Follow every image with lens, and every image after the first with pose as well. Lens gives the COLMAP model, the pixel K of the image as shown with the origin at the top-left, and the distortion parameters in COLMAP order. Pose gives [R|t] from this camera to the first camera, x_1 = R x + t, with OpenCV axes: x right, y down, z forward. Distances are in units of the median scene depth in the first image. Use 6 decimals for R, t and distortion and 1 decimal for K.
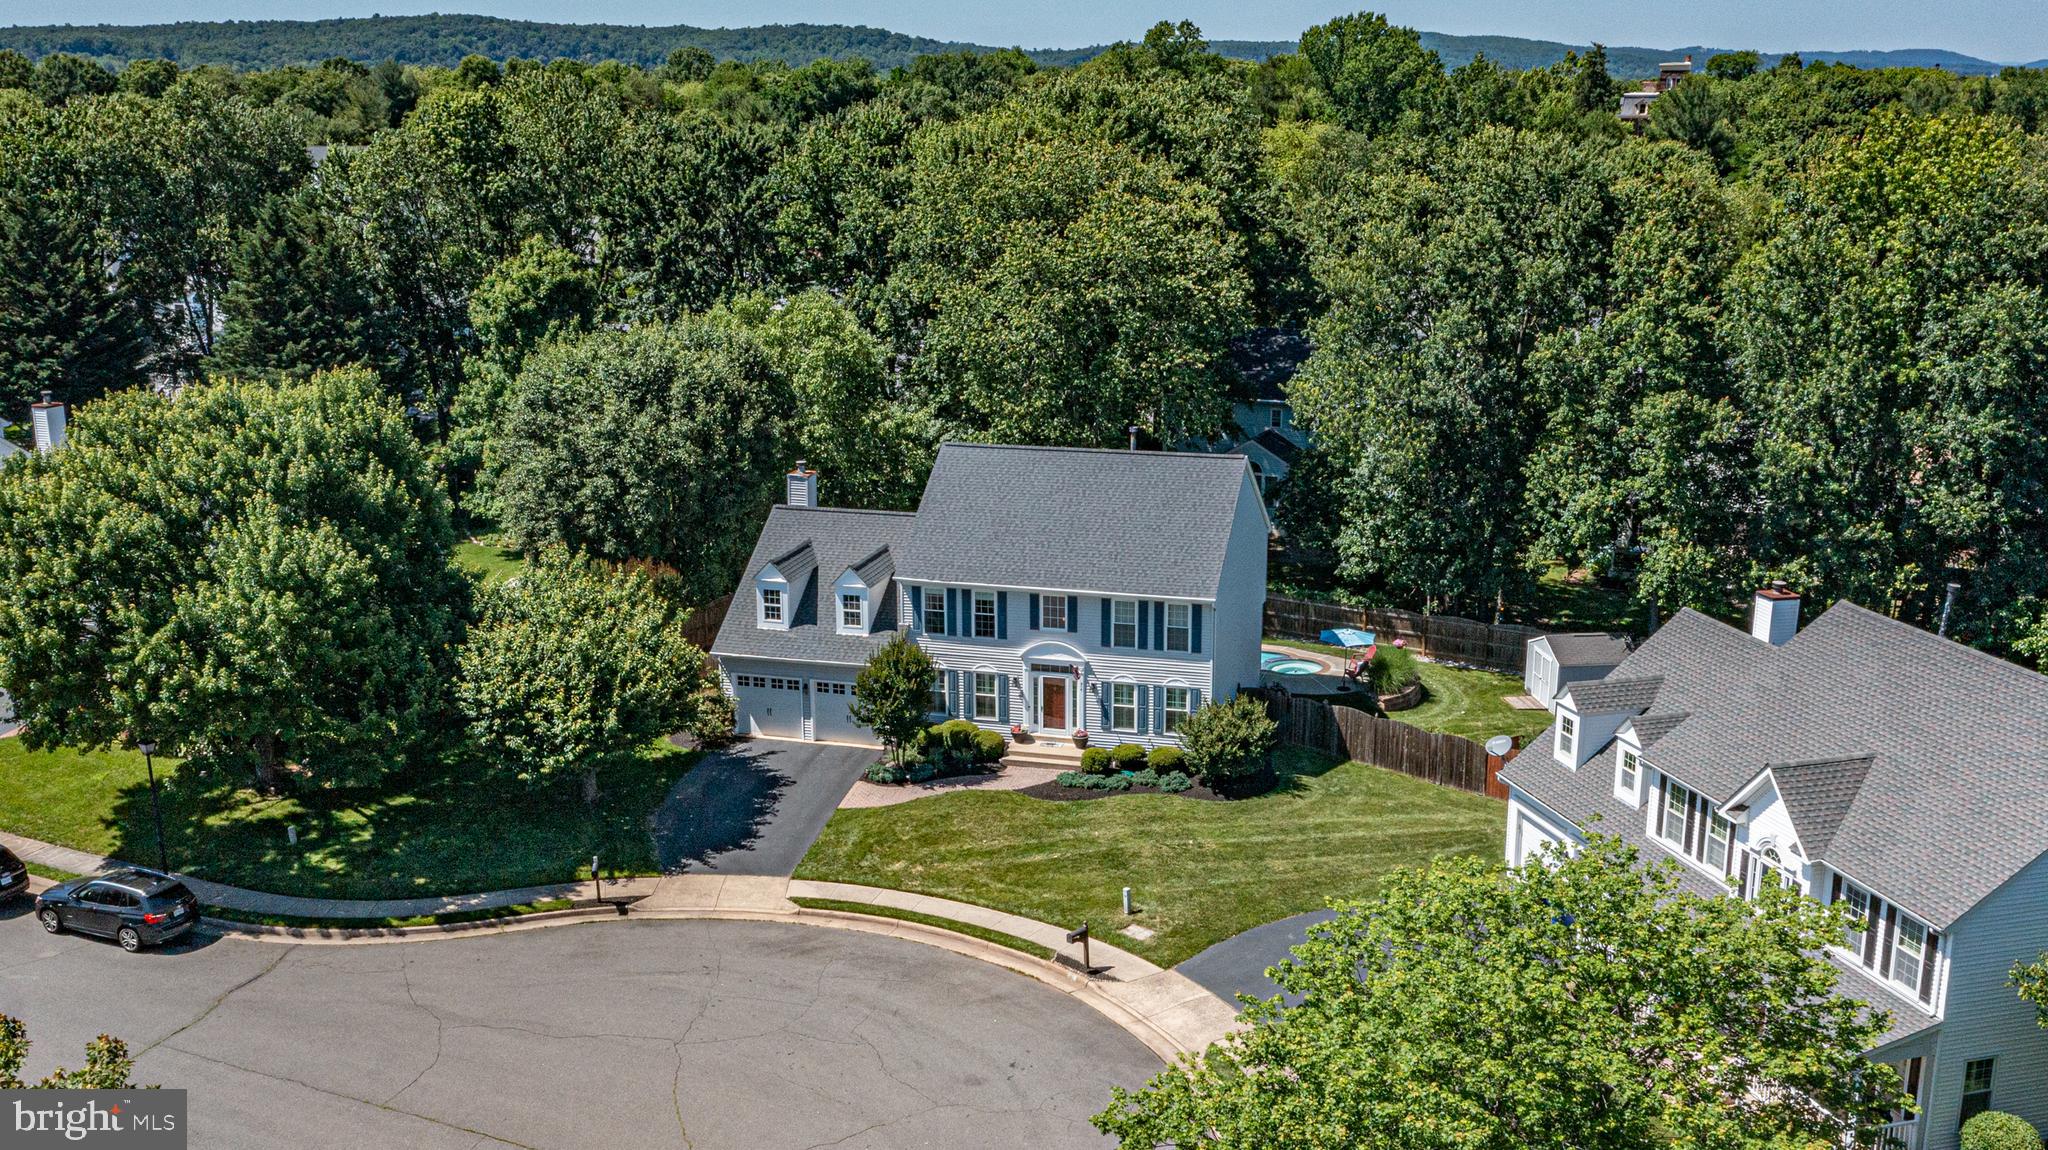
lens RADIAL K [[1960.8, 0, 1034.9], [0, 1960.8, 681.7], [0, 0, 1]] dist [-0.002736, -0.003579]
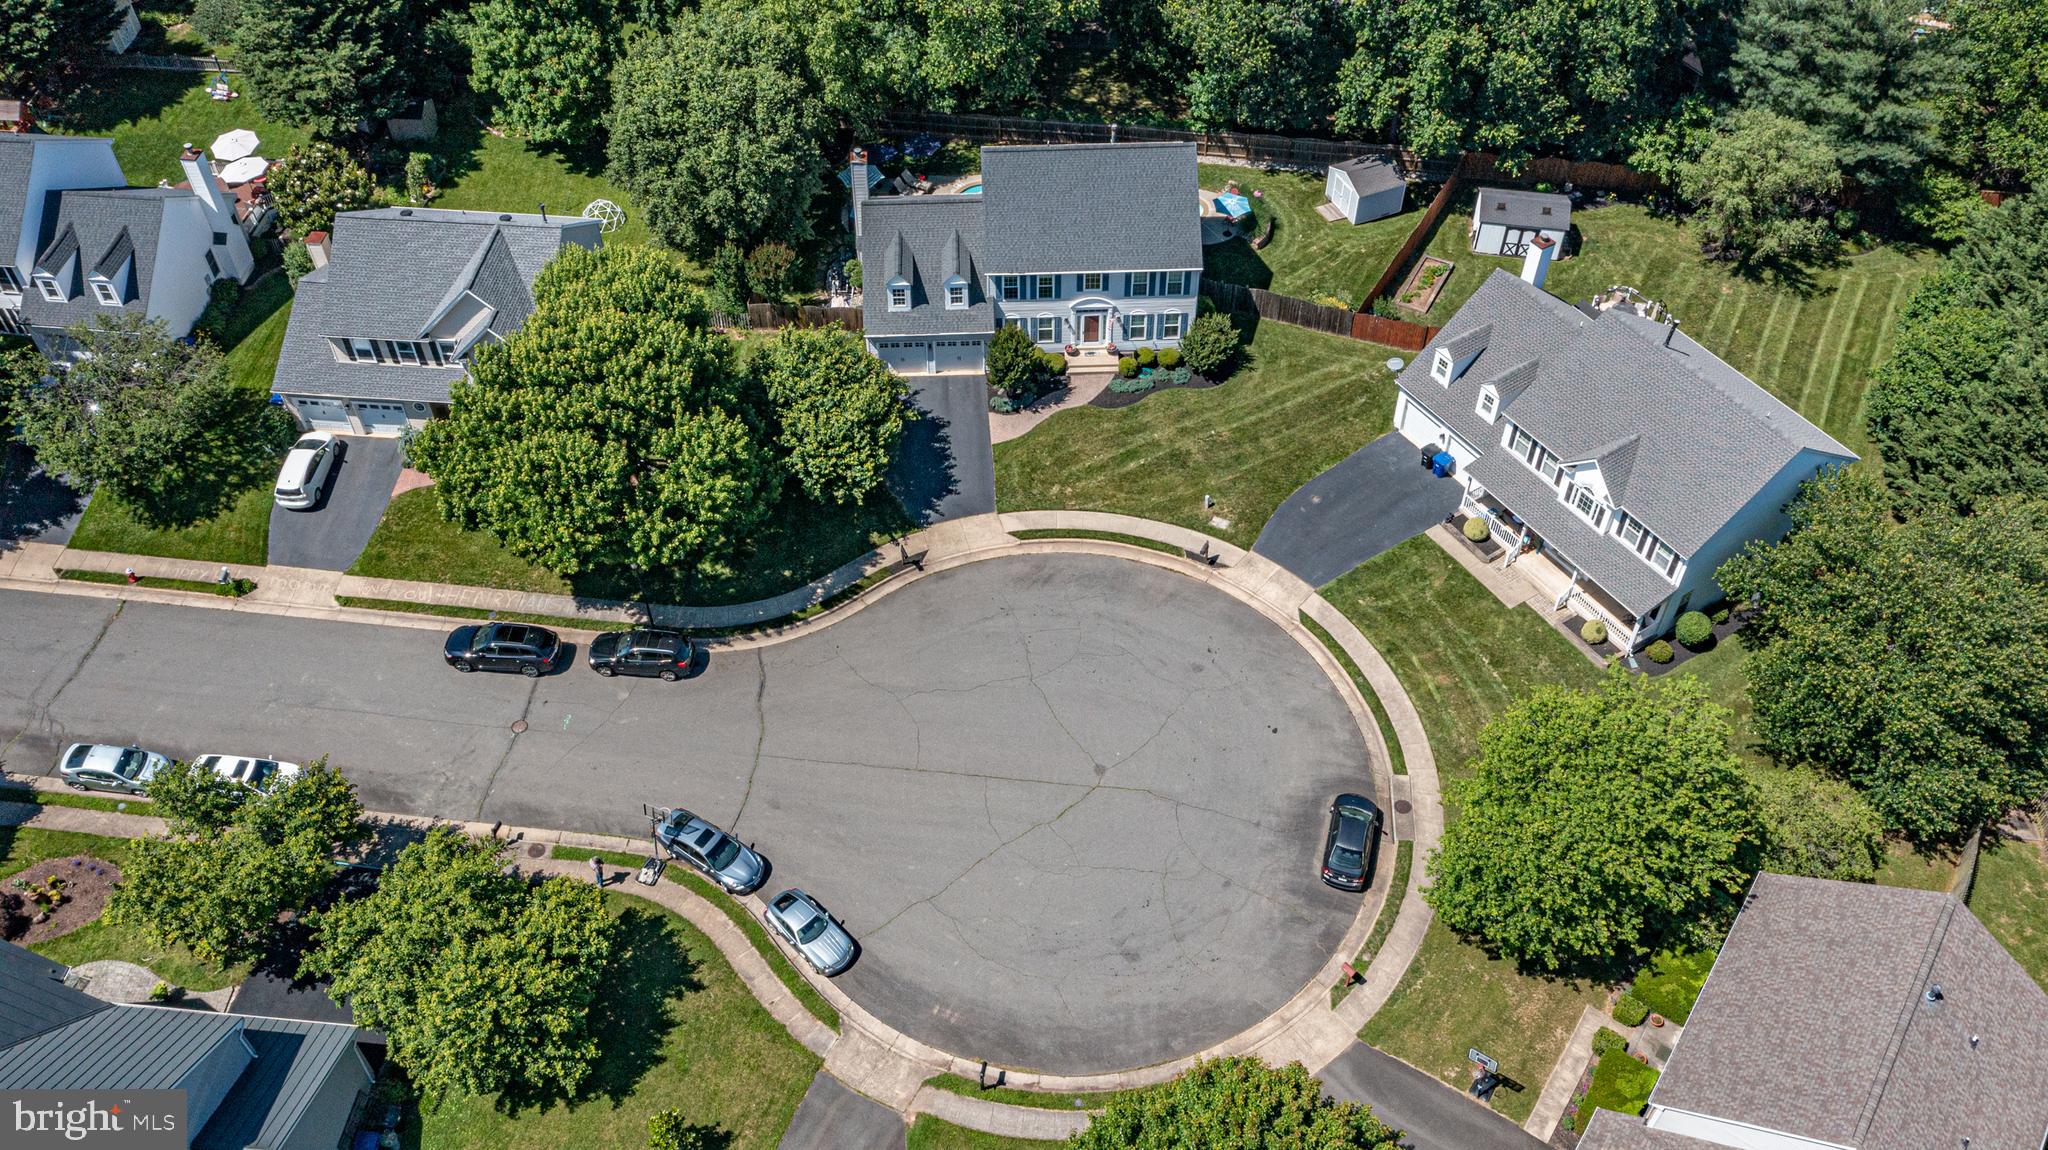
lens RADIAL K [[1709.8, 0, 1024.0], [0, 1709.8, 575.0], [0, 0, 1]] dist [0.005148, -0.004789]
pose [[0.951369, -0.230110, 0.204809, -0.371728], [0.091251, 0.845516, 0.526094, -0.554366], [-0.294230, -0.481821, 0.825396, -0.200389]]
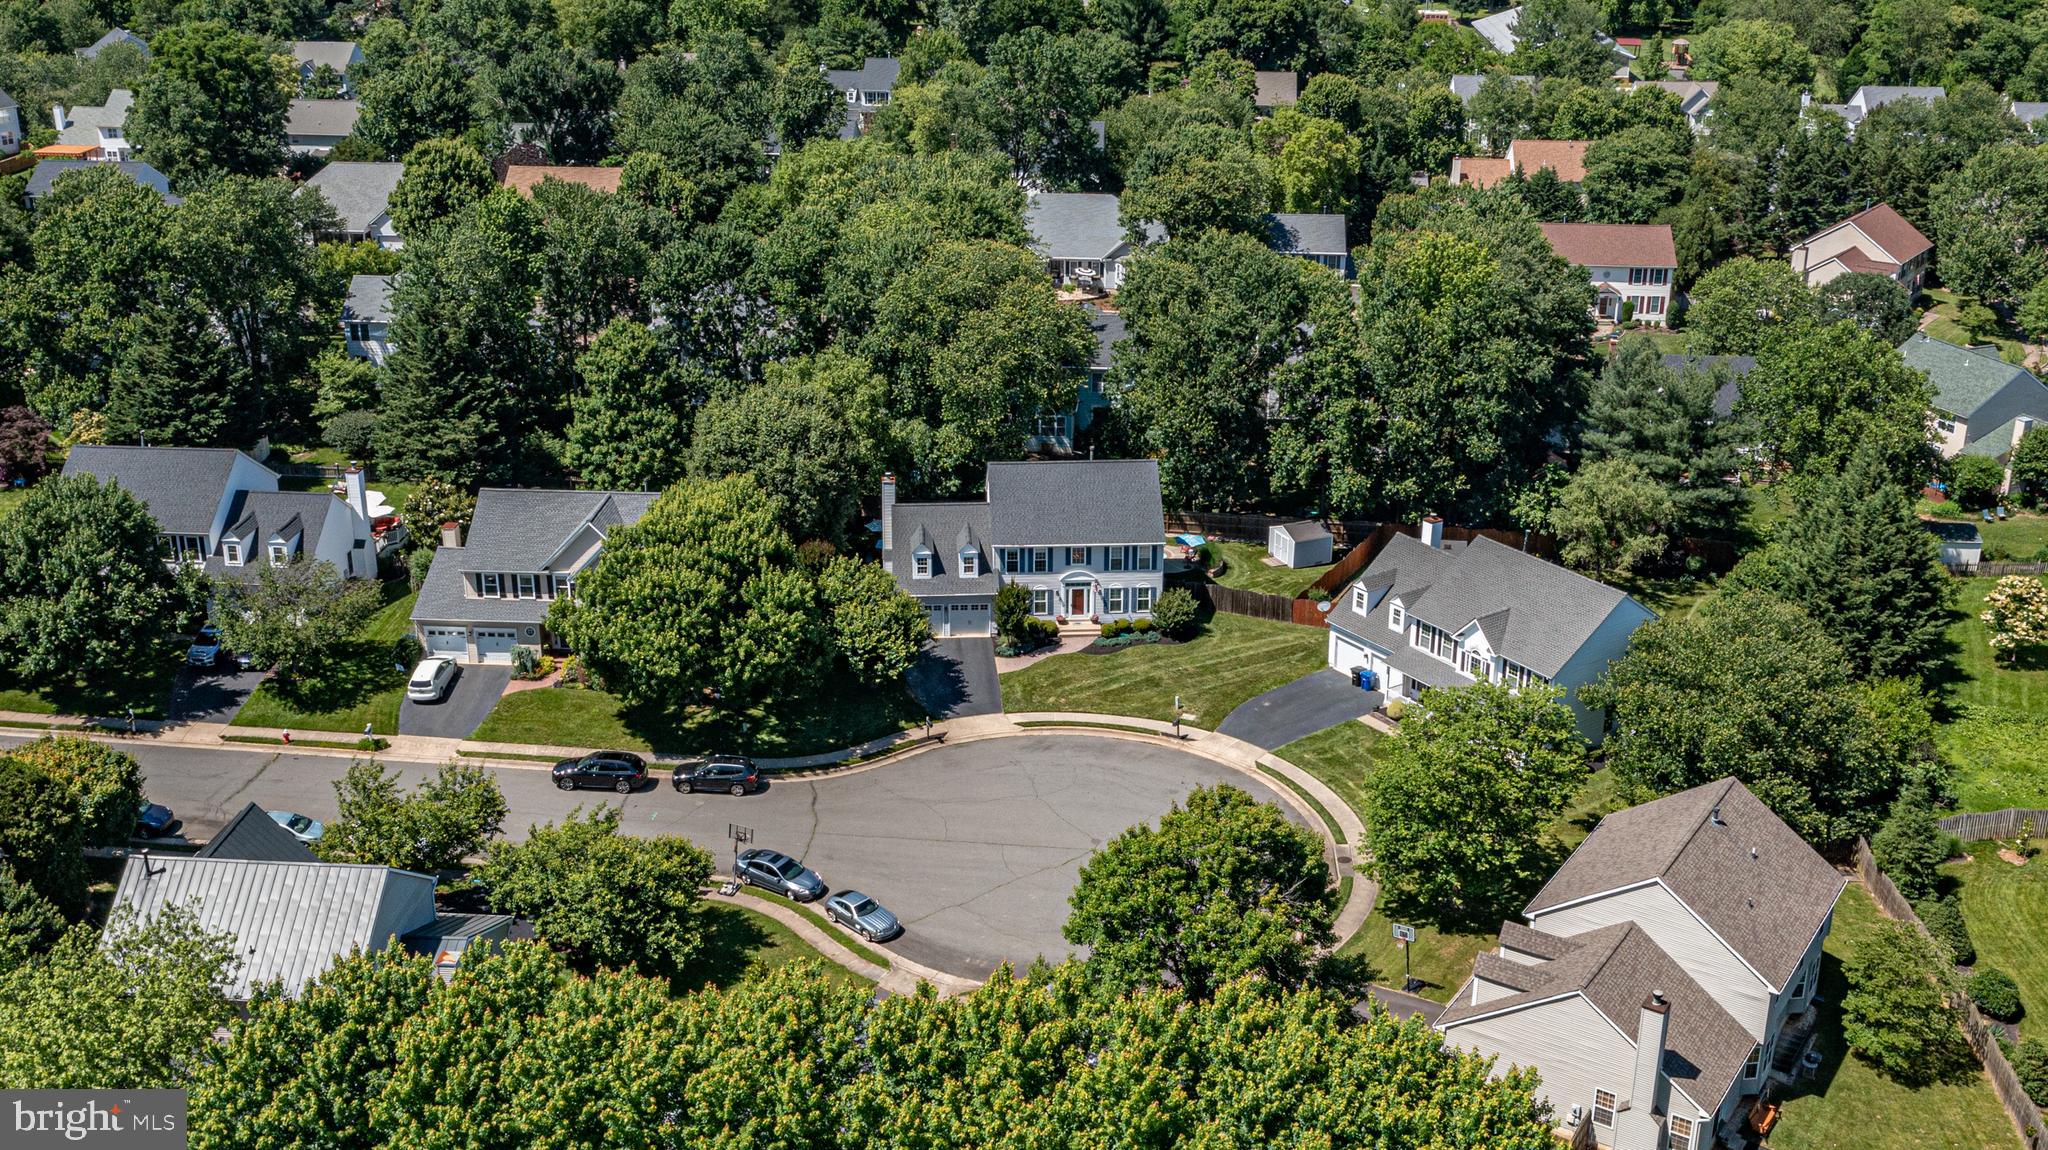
lens RADIAL K [[2092.6, 0, 1053.0], [0, 2092.6, 574.6], [0, 0, 1]] dist [0.000893, 0.002003]
pose [[0.939558, -0.115942, 0.322160, -0.676112], [0.088130, 0.991111, 0.099664, -0.223781], [-0.330852, -0.065248, 0.941424, -0.913346]]
